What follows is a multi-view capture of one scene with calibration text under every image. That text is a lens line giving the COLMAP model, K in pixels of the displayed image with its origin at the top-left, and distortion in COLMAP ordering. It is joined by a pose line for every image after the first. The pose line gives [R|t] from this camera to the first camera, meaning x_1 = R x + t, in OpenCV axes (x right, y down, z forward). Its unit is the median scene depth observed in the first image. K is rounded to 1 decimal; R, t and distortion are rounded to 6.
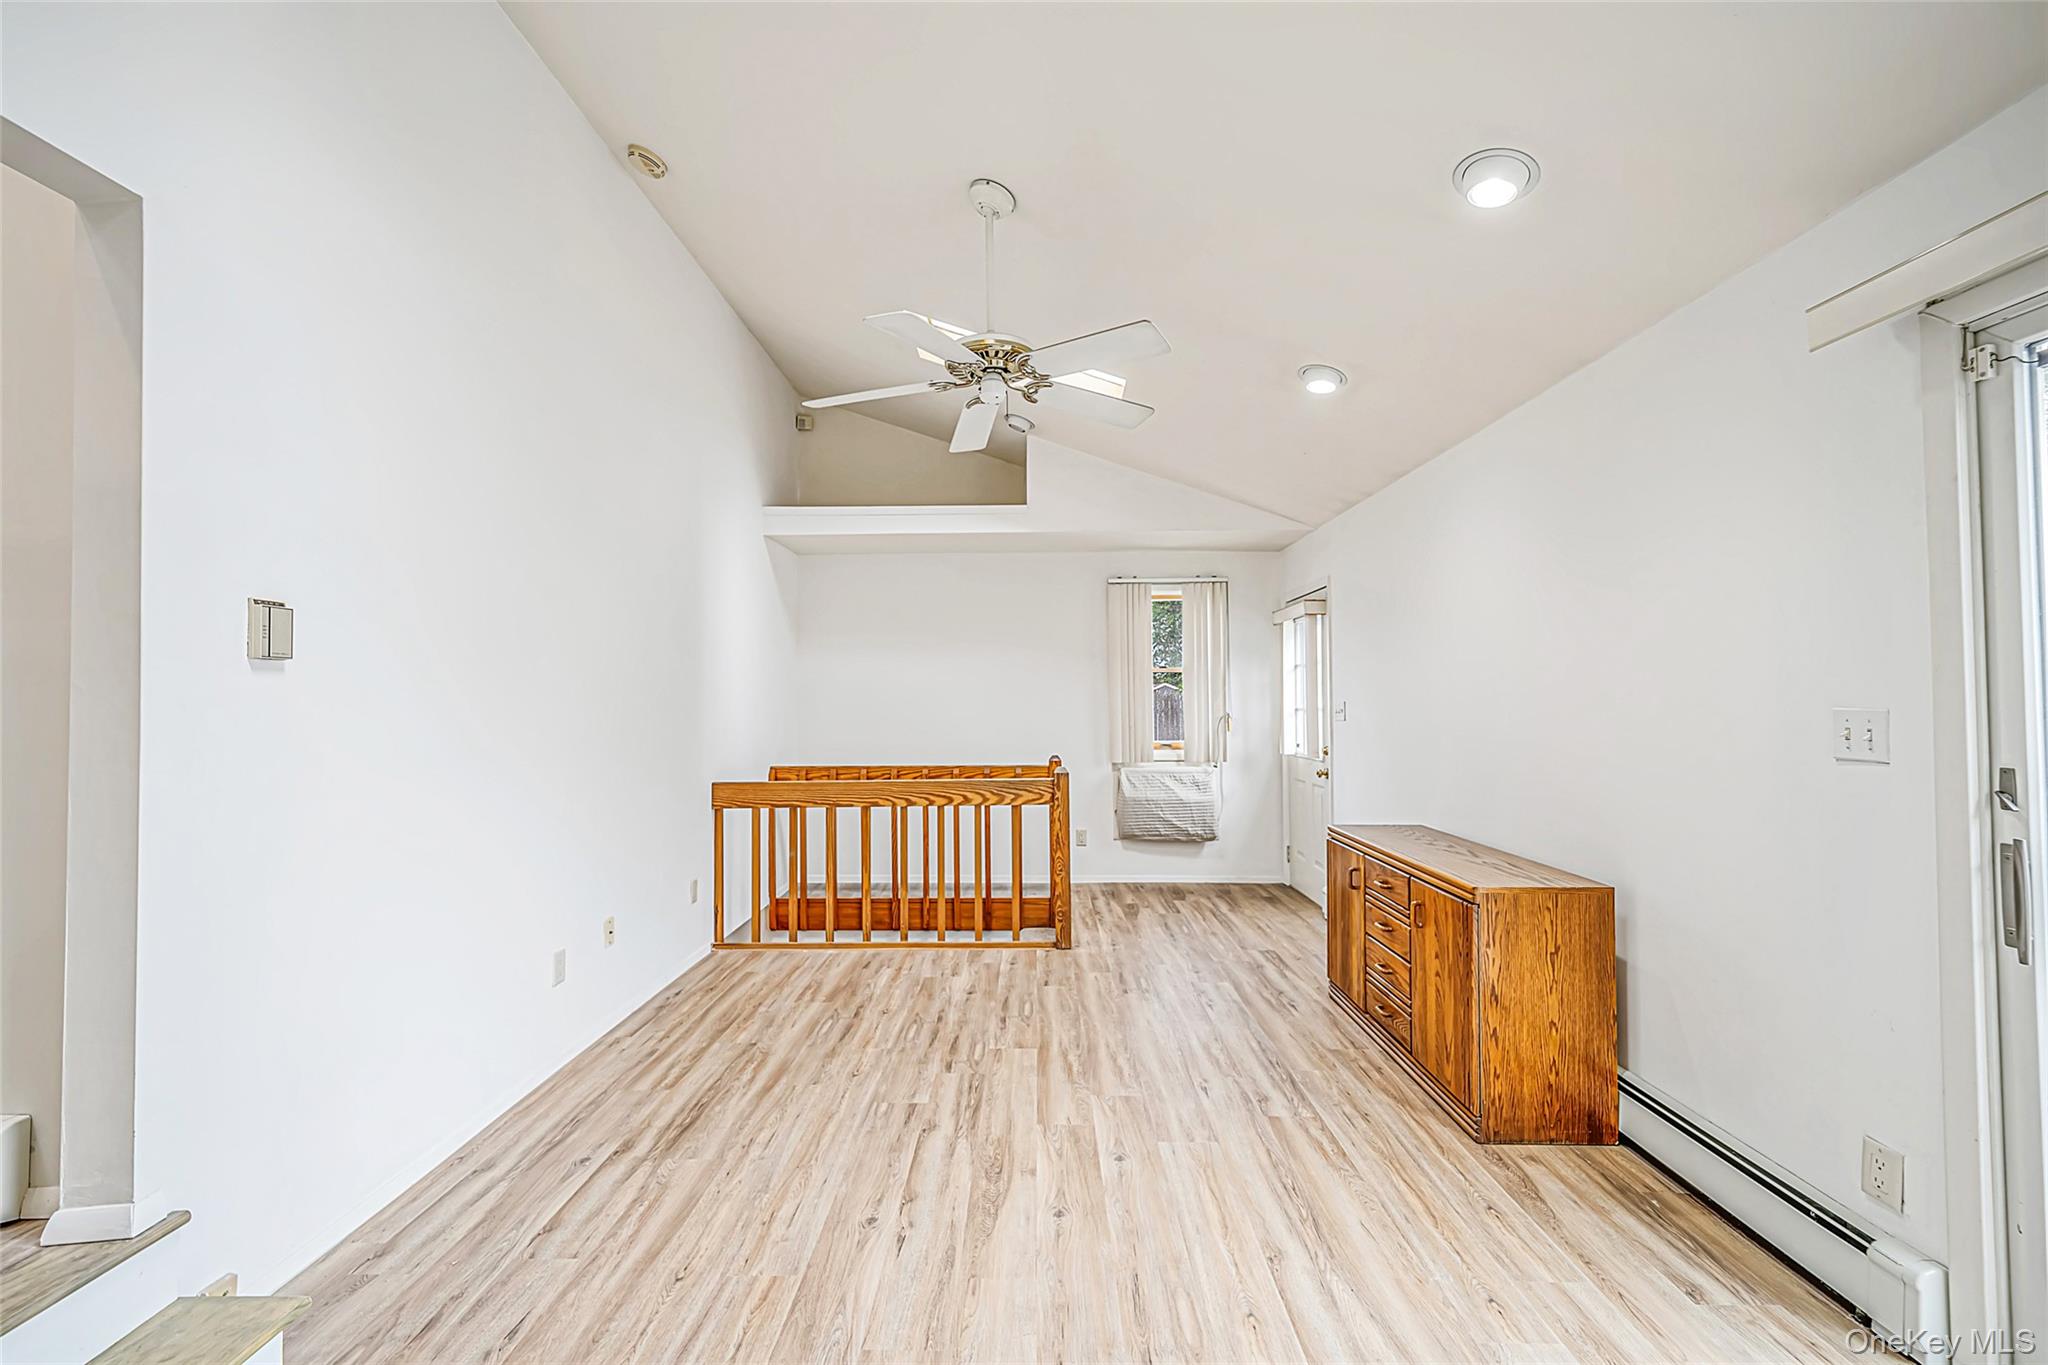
lens RADIAL K [[804.9, 0, 1015.5], [0, 804.9, 685.5], [0, 0, 1]] dist [-0.002495, -0.000105]
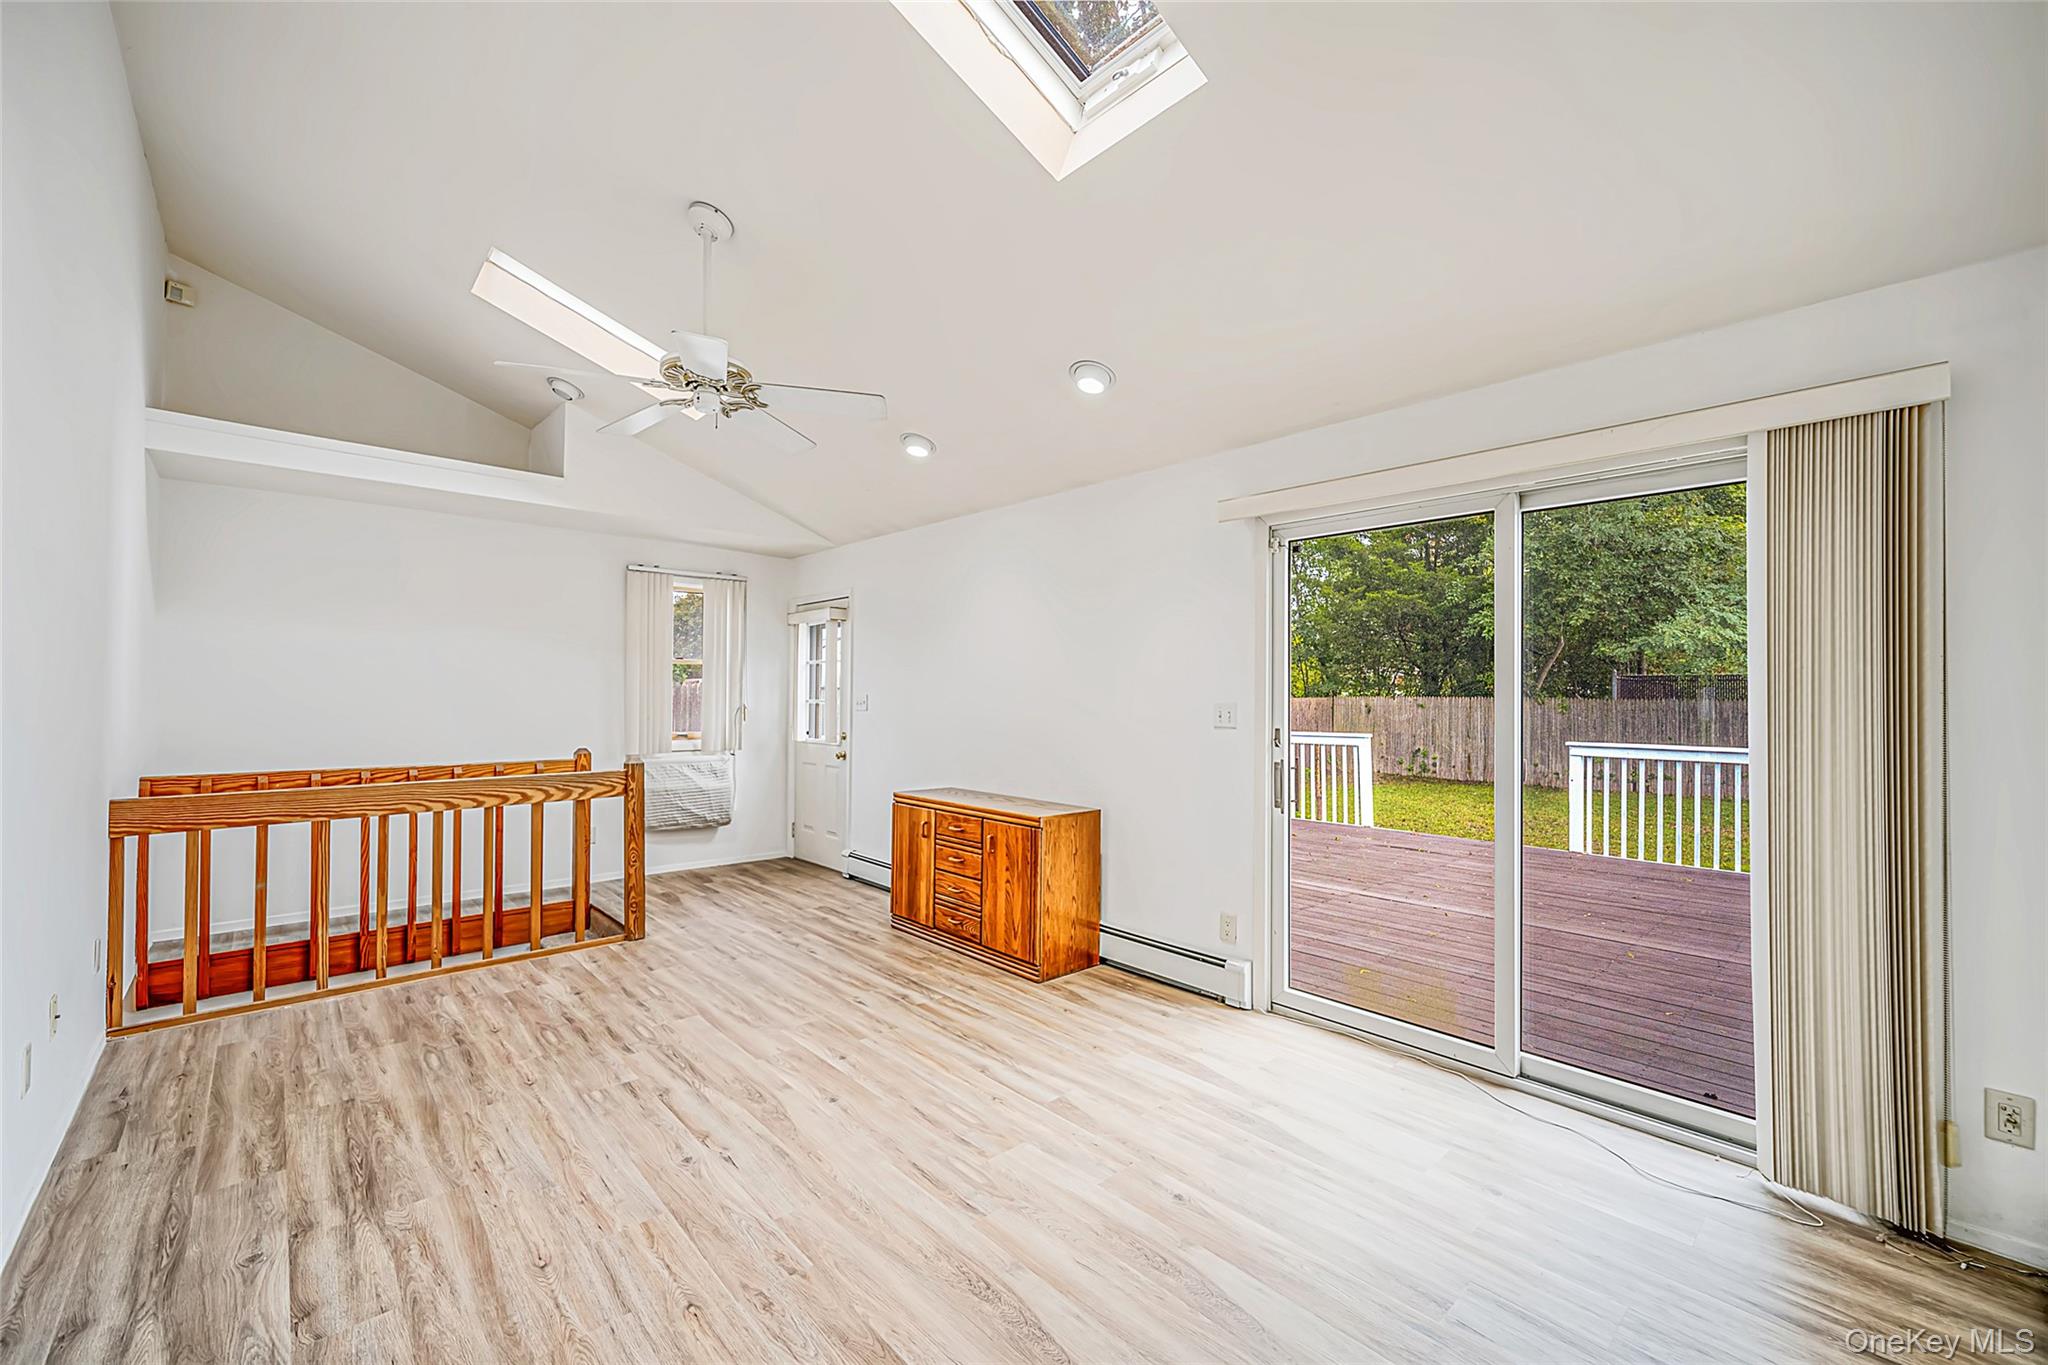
lens RADIAL K [[823.2, 0, 1017.3], [0, 823.2, 686.8], [0, 0, 1]] dist [-0.001048, 0.000189]
pose [[0.723859, 0.018629, 0.689696, -0.363750], [-0.025947, 0.999663, 0.000230, 0.002348], [-0.689460, -0.018062, 0.724099, -0.067373]]
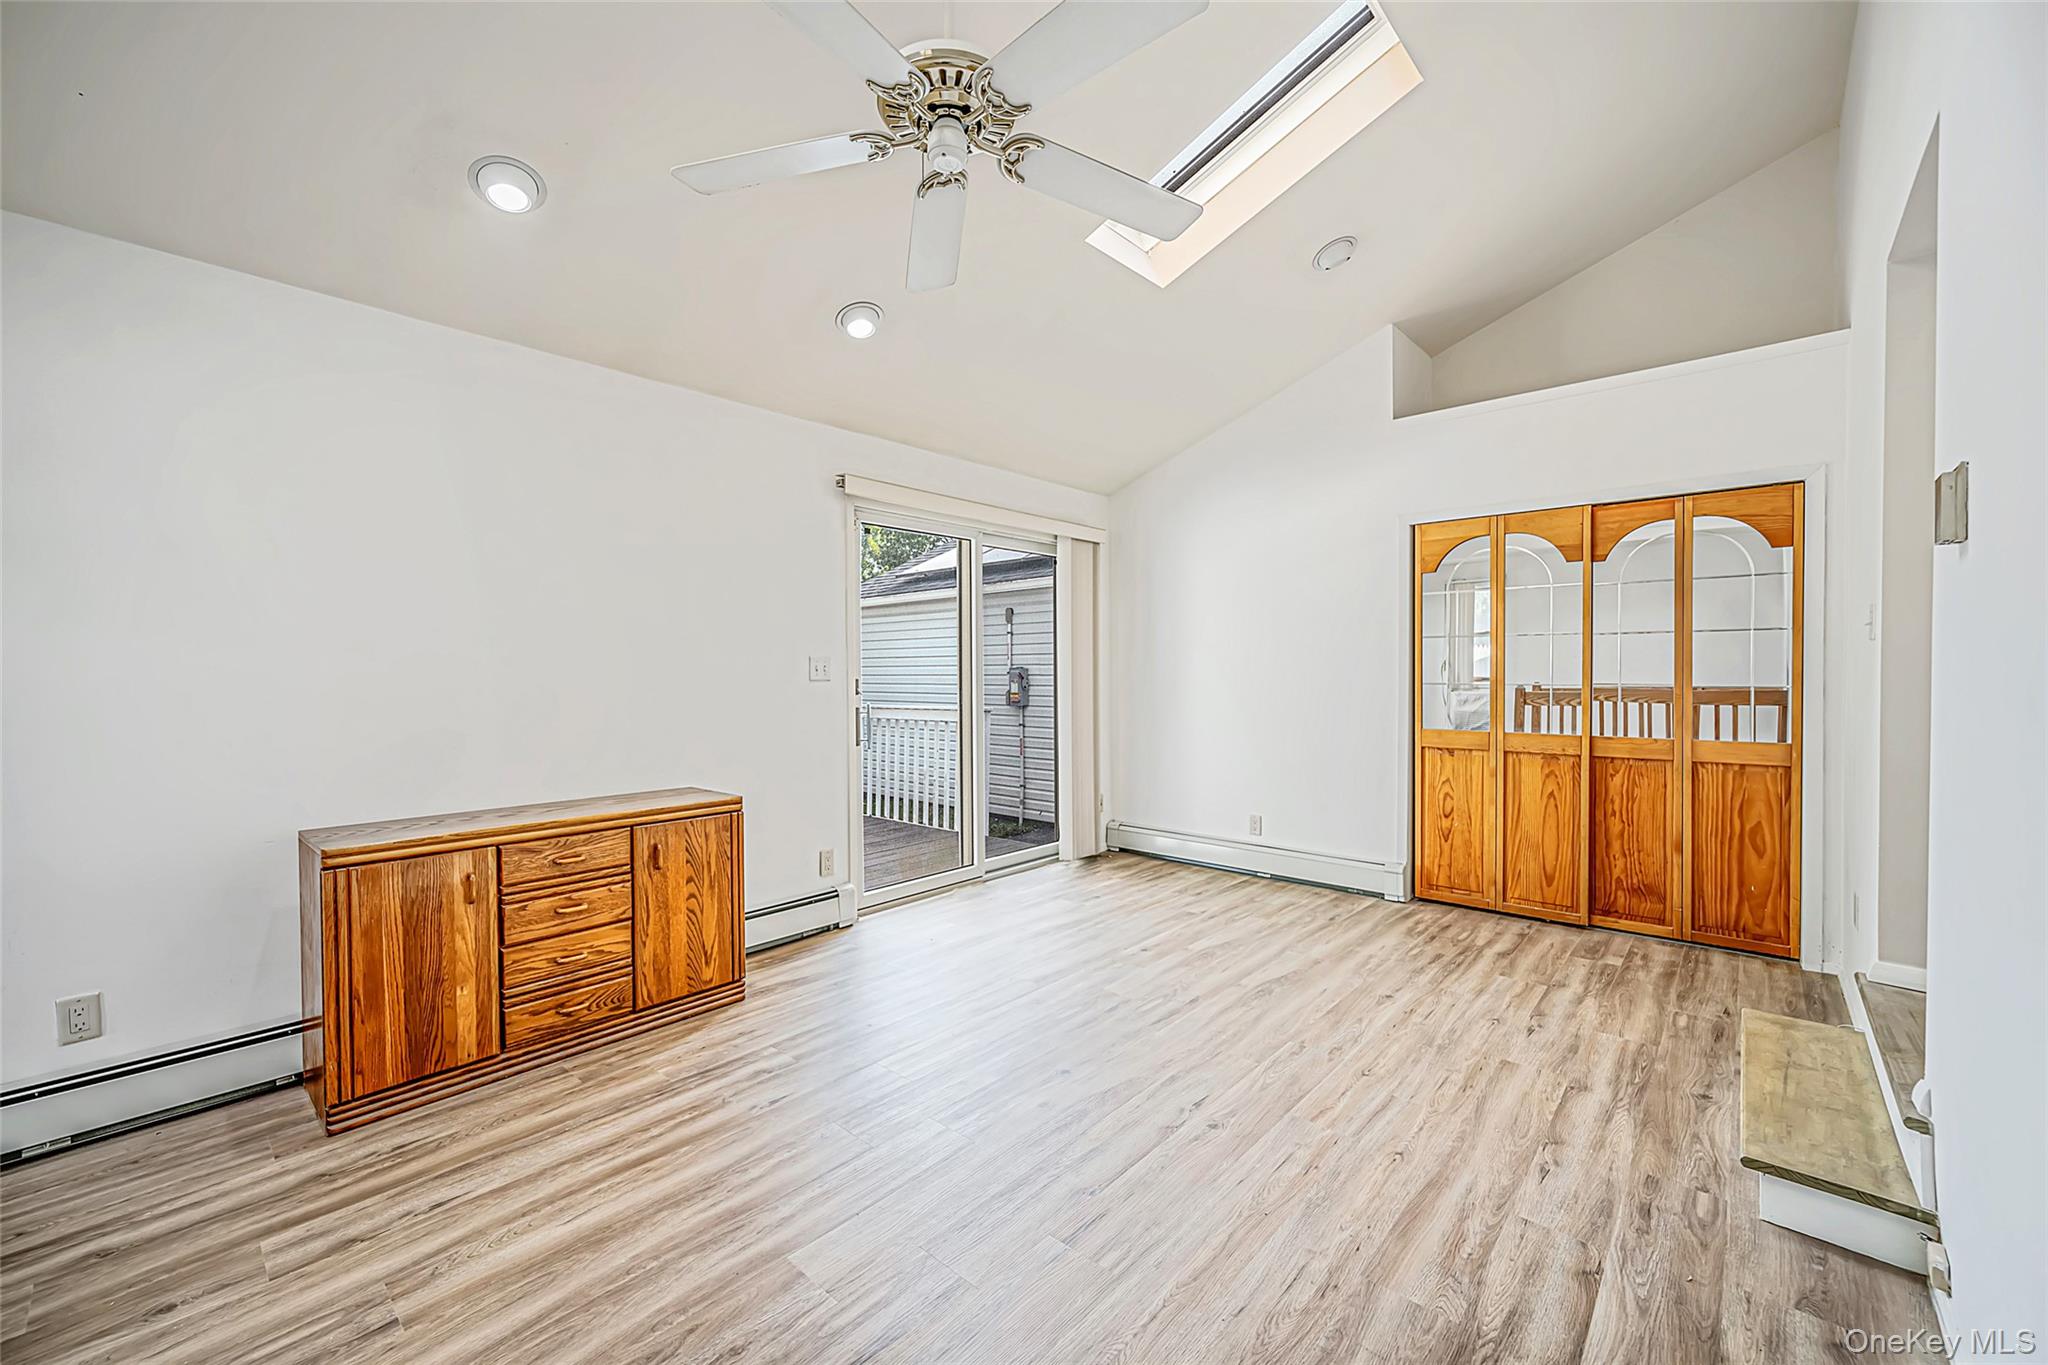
lens RADIAL K [[807.4, 0, 1020.0], [0, 807.4, 685.6], [0, 0, 1]] dist [-0.001190, 0.000103]
pose [[-0.756539, 0.002224, 0.653945, -0.382064], [0.000900, 0.999997, -0.002359, 0.054565], [-0.653948, -0.001196, -0.756538, 1.107364]]
